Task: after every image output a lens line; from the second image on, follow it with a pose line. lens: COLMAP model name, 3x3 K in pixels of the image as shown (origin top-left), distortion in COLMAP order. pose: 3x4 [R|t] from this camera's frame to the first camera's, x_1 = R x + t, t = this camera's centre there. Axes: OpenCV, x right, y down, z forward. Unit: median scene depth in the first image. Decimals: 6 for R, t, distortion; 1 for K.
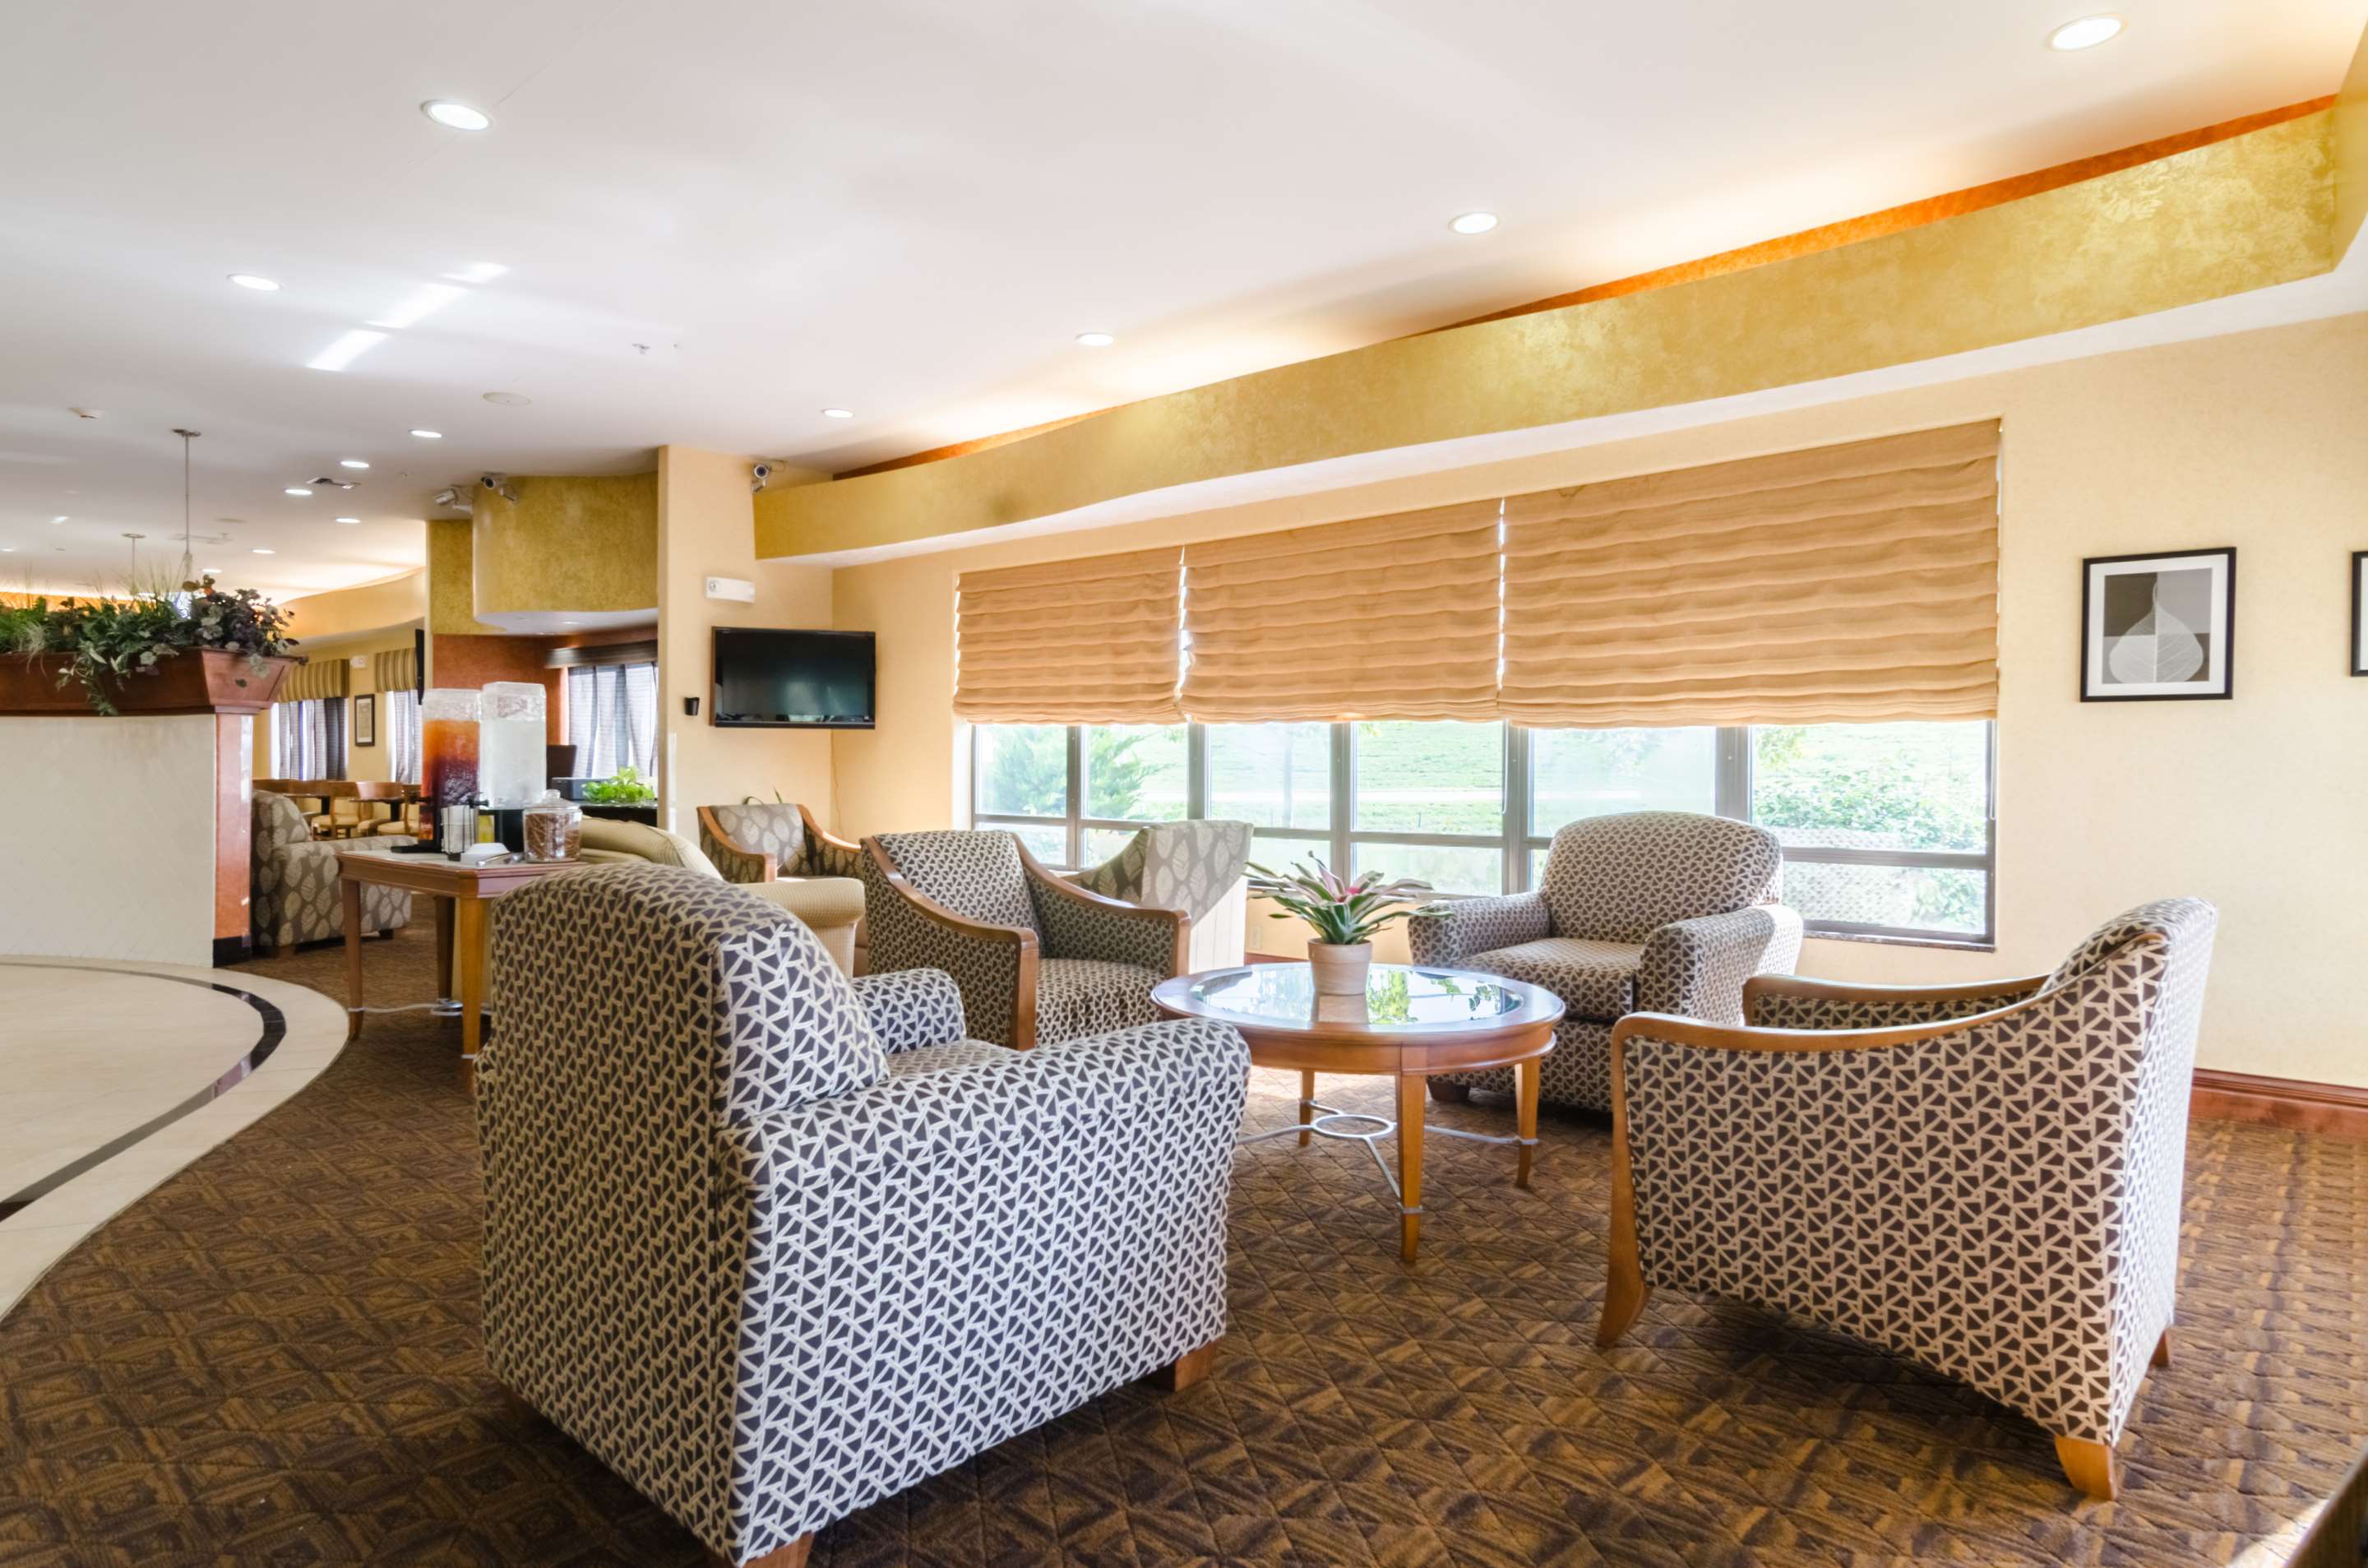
lens RADIAL K [[1342.4, 0, 1184.0], [0, 1342.4, 784.0], [0, 0, 1]] dist [-0.002481, -0.000848]
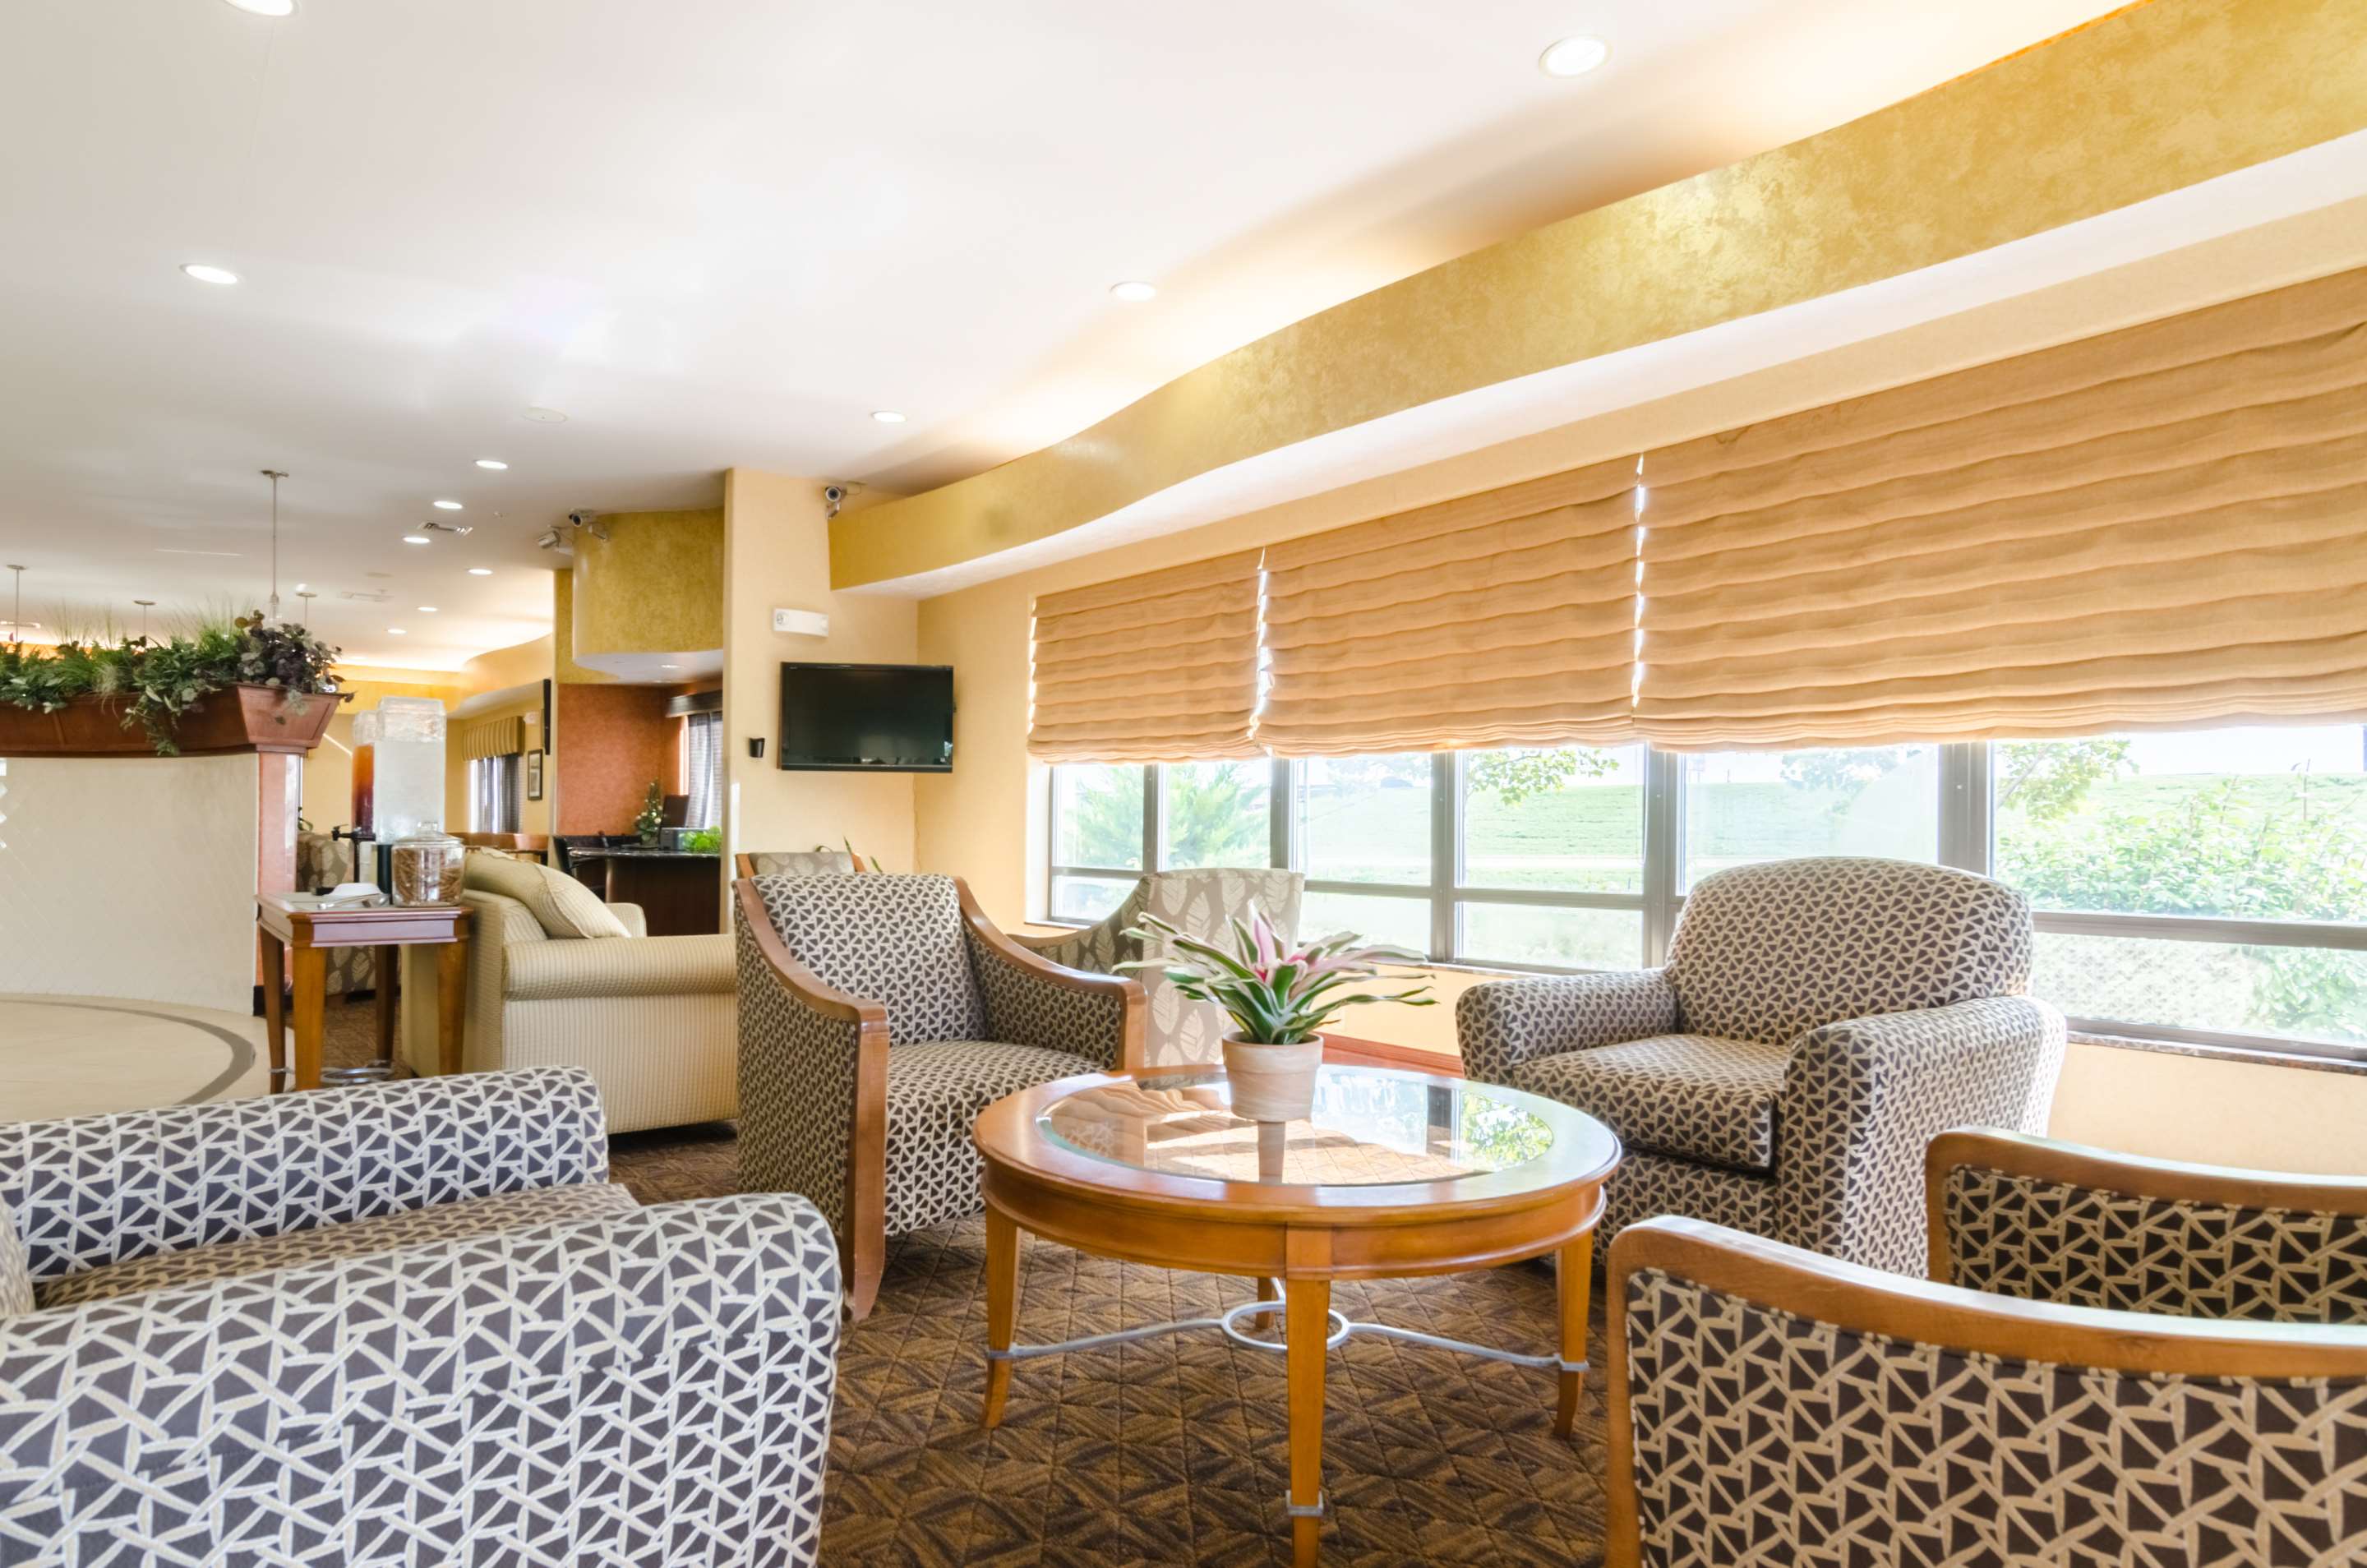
lens RADIAL K [[1304.9, 0, 1179.8], [0, 1304.9, 835.1], [0, 0, 1]] dist [-0.005178, 0.002698]
pose [[0.983743, 0.004170, -0.179535, 0.115677], [-0.006540, 0.999899, -0.012609, 0.016808], [0.179464, 0.013578, 0.983671, 0.228755]]
